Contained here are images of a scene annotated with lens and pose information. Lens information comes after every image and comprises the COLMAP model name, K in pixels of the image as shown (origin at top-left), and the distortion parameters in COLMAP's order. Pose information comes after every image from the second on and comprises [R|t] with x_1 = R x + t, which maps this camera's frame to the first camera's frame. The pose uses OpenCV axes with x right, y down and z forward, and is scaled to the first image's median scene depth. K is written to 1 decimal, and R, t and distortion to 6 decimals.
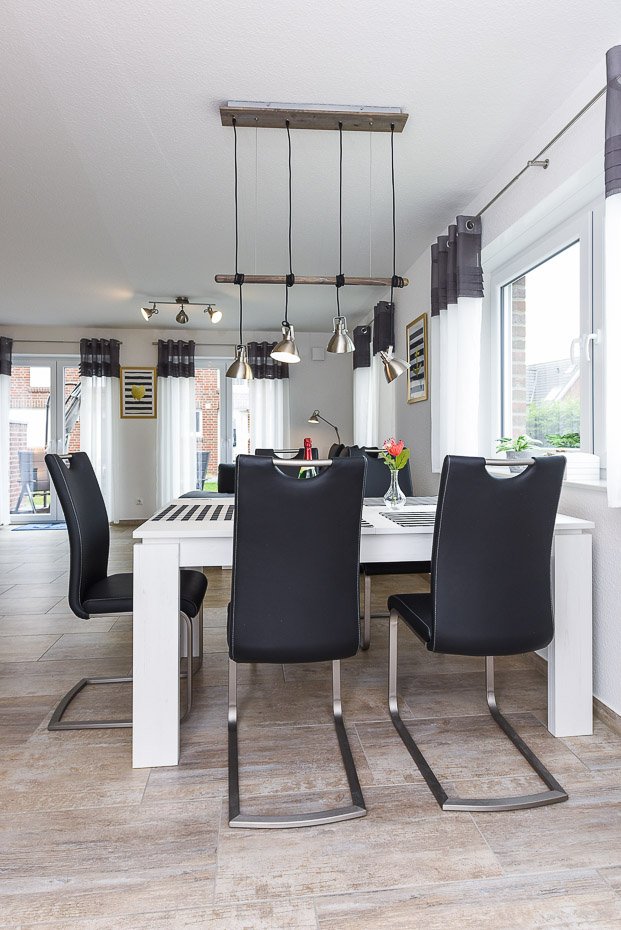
lens RADIAL K [[505.9, 0, 292.4], [0, 505.9, 450.2], [0, 0, 1]] dist [0.007411, -0.002524]
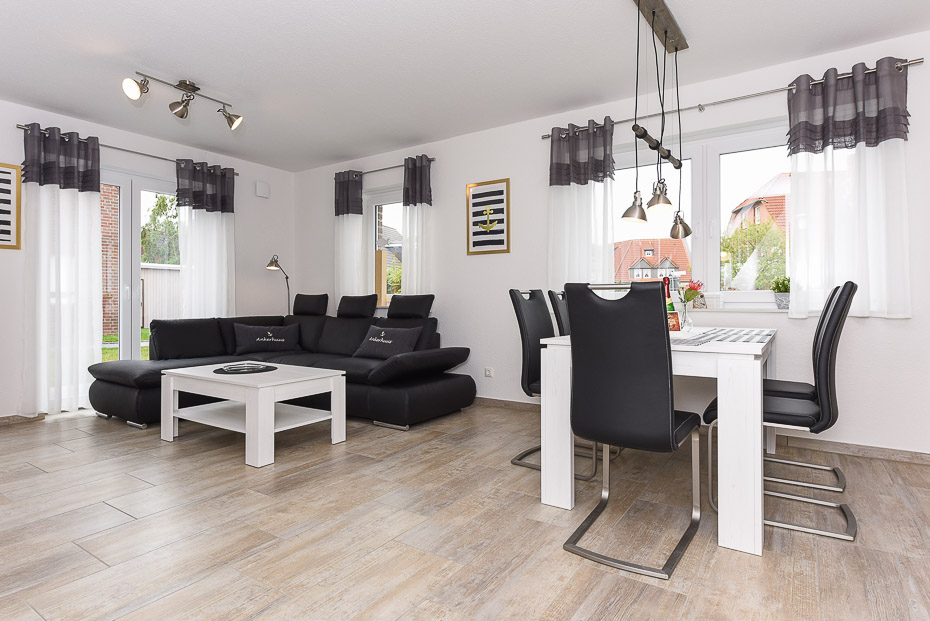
lens RADIAL K [[505.9, 0, 475.0], [0, 505.9, 299.5], [0, 0, 1]] dist [0.007411, -0.002524]
pose [[0.628060, 0.002685, 0.778160, -0.806130], [0.014070, 0.999791, -0.014807, 0.028068], [-0.778038, 0.020249, 0.627891, 0.386296]]
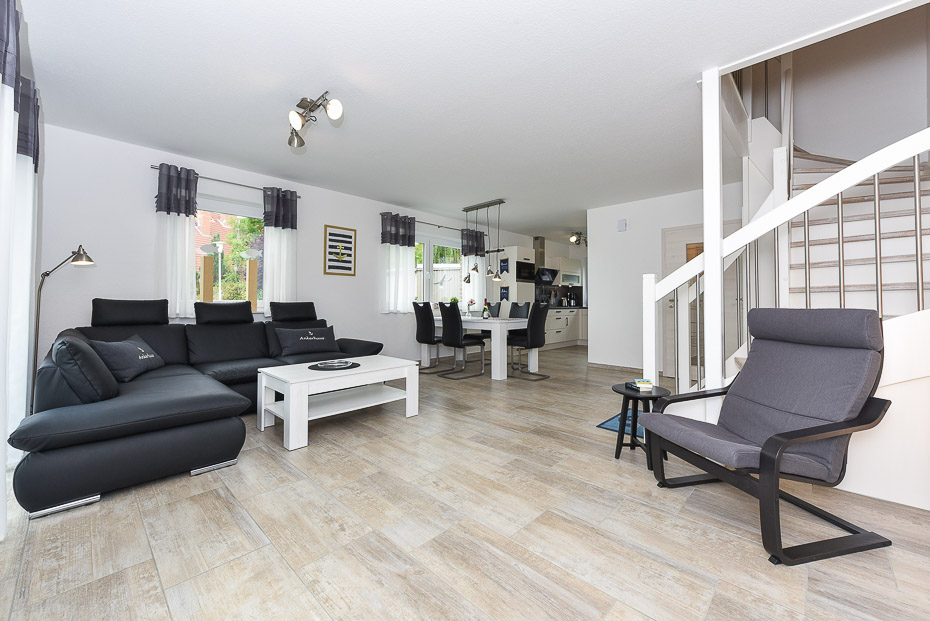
lens RADIAL K [[373.4, 0, 469.1], [0, 373.4, 294.5], [0, 0, 1]] dist [-0.004179, -0.000314]
pose [[-0.656569, 0.009024, 0.754212, -1.225006], [0.006135, 0.999959, -0.006623, -0.023558], [-0.754241, 0.000279, -0.656597, 1.848063]]
